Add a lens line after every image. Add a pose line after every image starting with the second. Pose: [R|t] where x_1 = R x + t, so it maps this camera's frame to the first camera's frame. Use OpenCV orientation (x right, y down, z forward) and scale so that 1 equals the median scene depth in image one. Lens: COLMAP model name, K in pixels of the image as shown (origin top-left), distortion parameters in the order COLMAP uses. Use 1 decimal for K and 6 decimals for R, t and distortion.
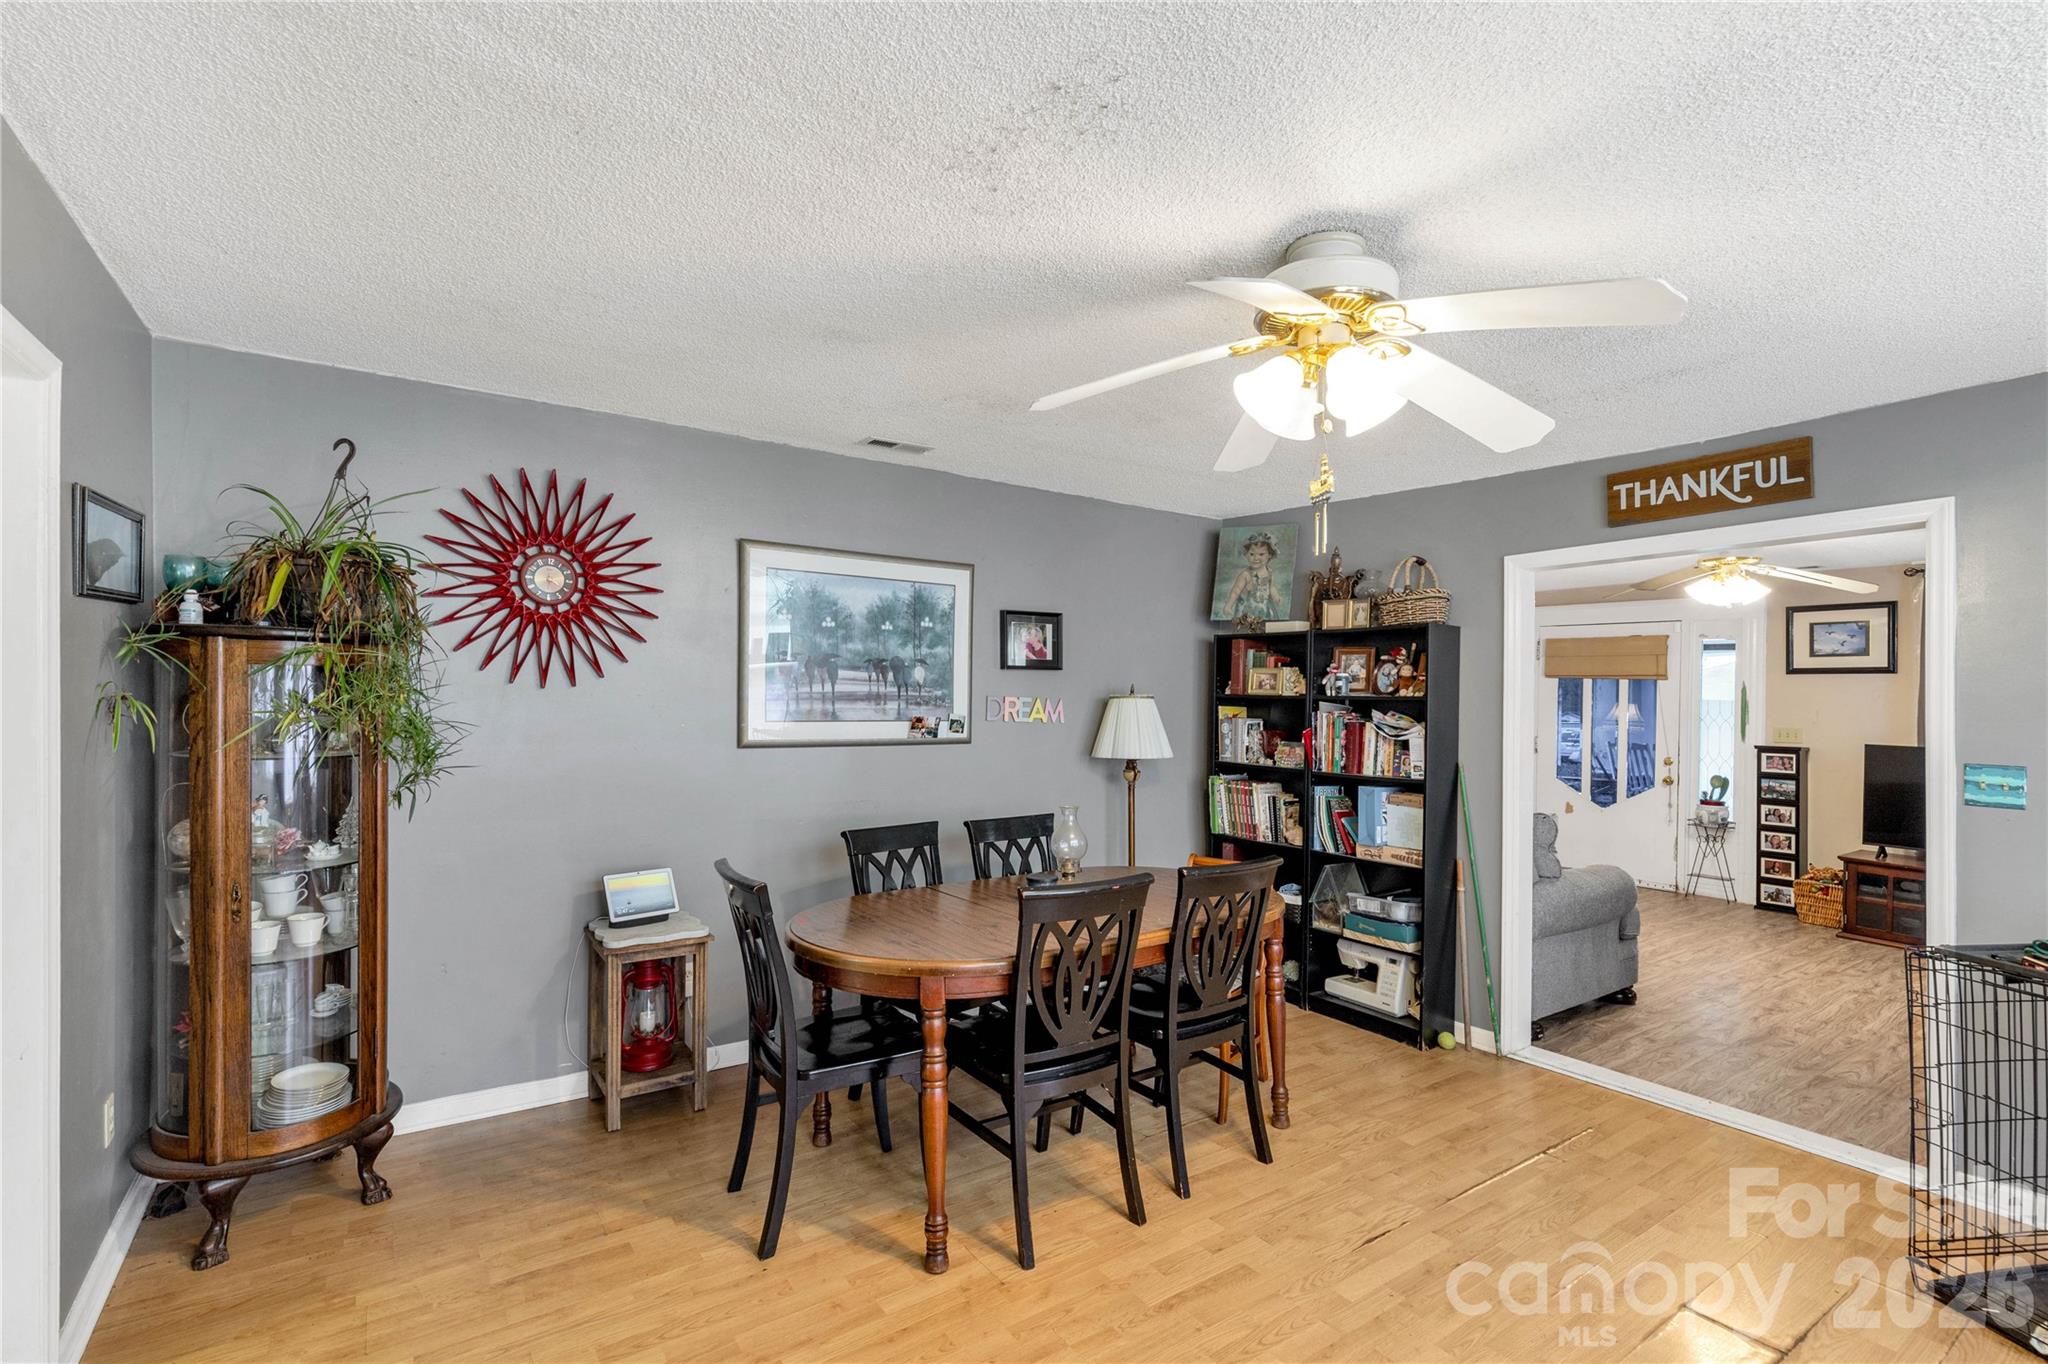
lens RADIAL K [[942.3, 0, 1025.0], [0, 942.3, 688.0], [0, 0, 1]] dist [0.003883, 0.000107]
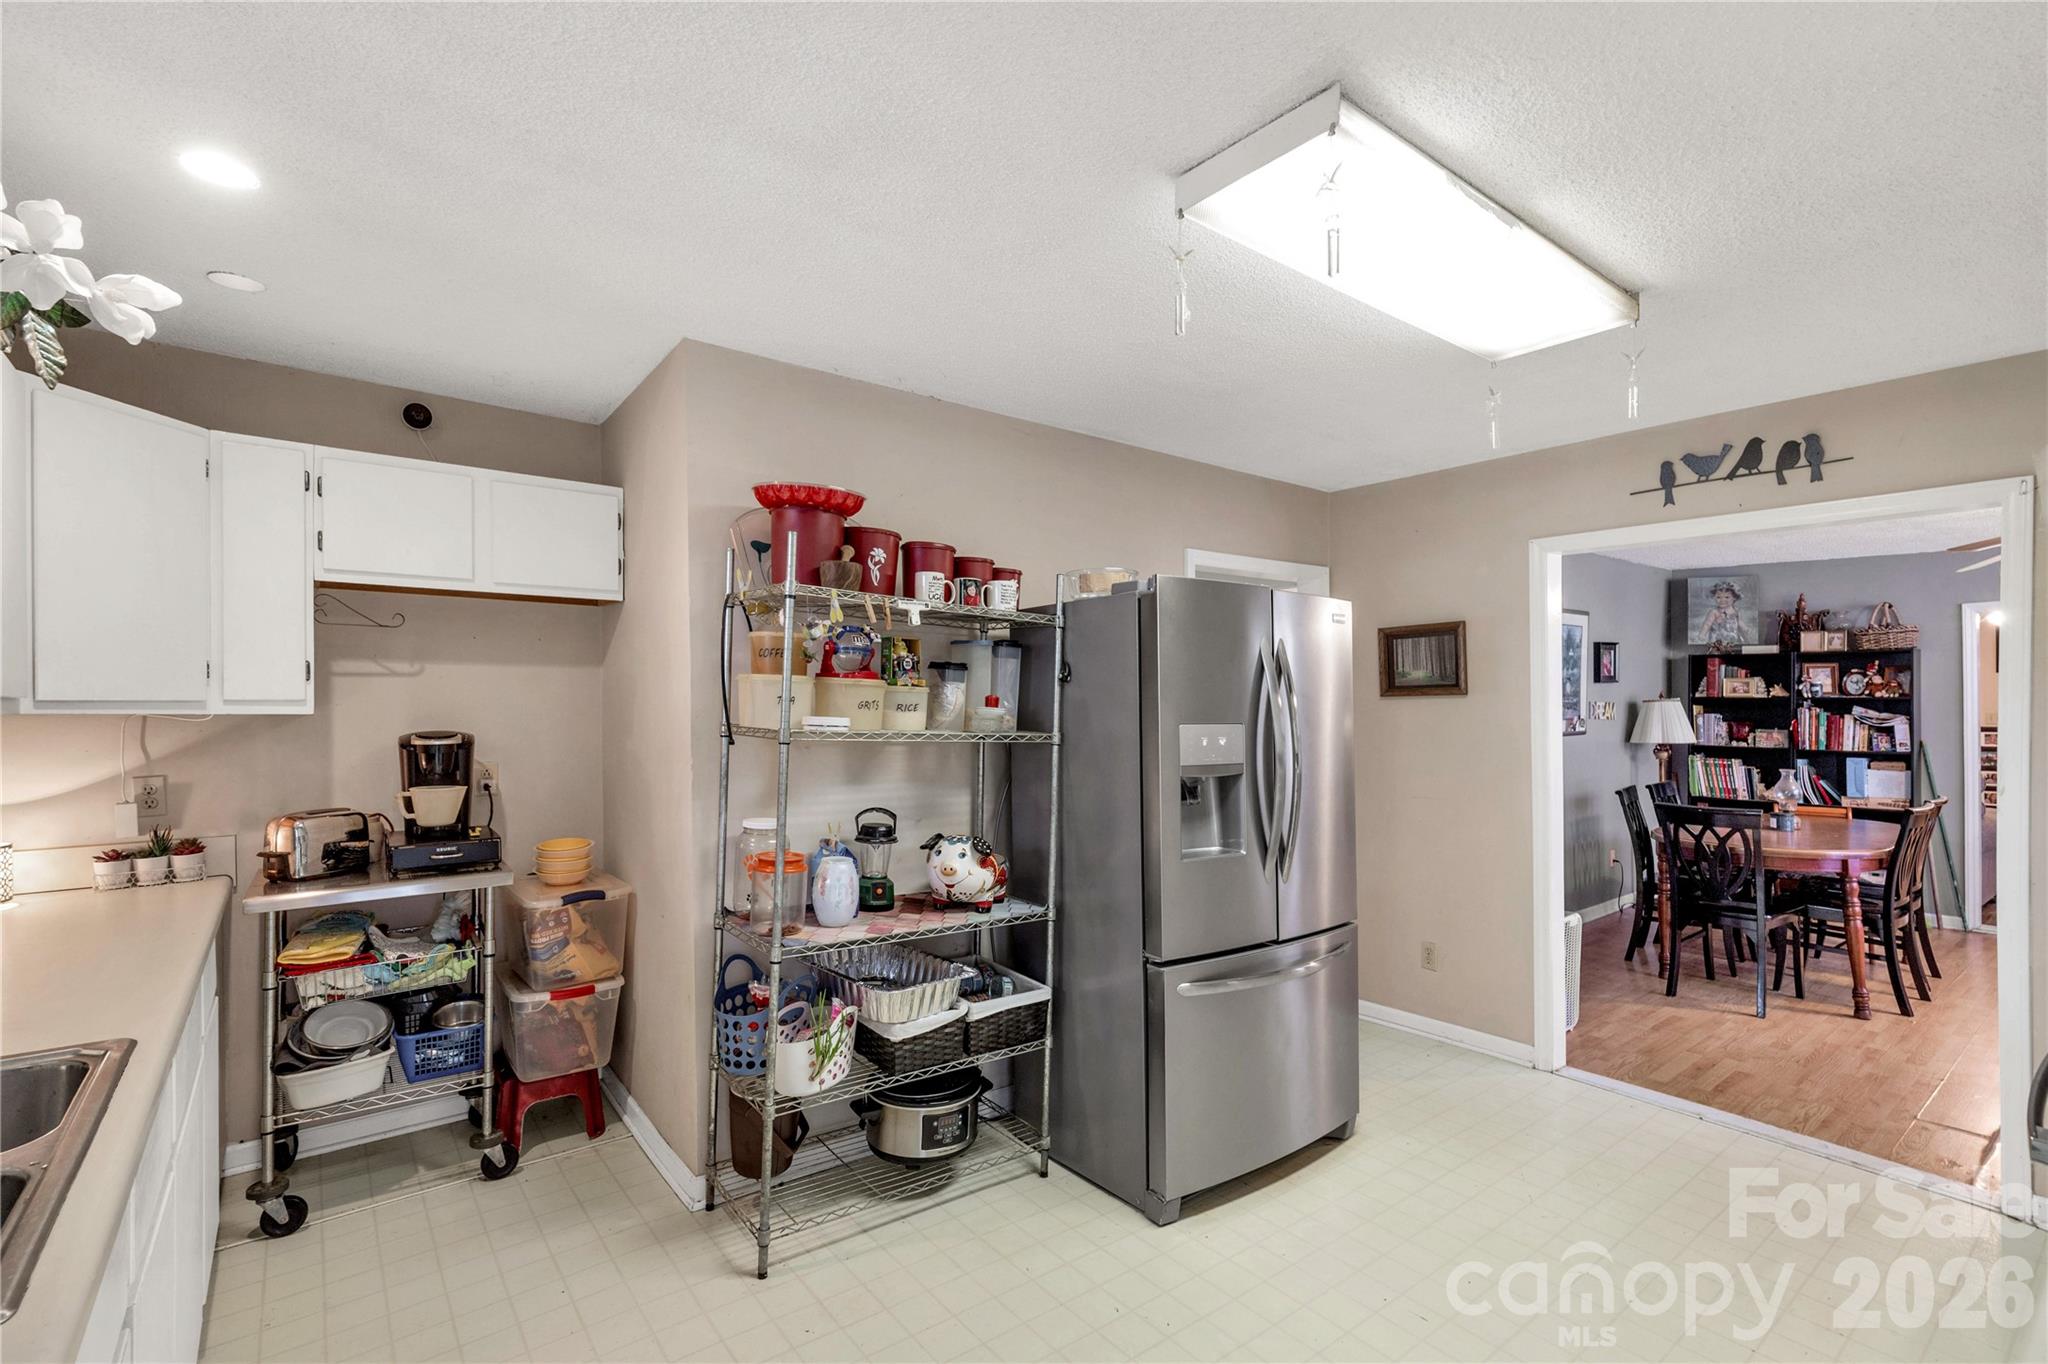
lens RADIAL K [[942.3, 0, 1024.1], [0, 942.3, 693.9], [0, 0, 1]] dist [0.003883, 0.000107]
pose [[0.998717, -0.018899, 0.046991, -0.872426], [0.018556, 0.999798, 0.007734, -0.028070], [-0.047127, -0.006852, 0.998865, -0.365029]]
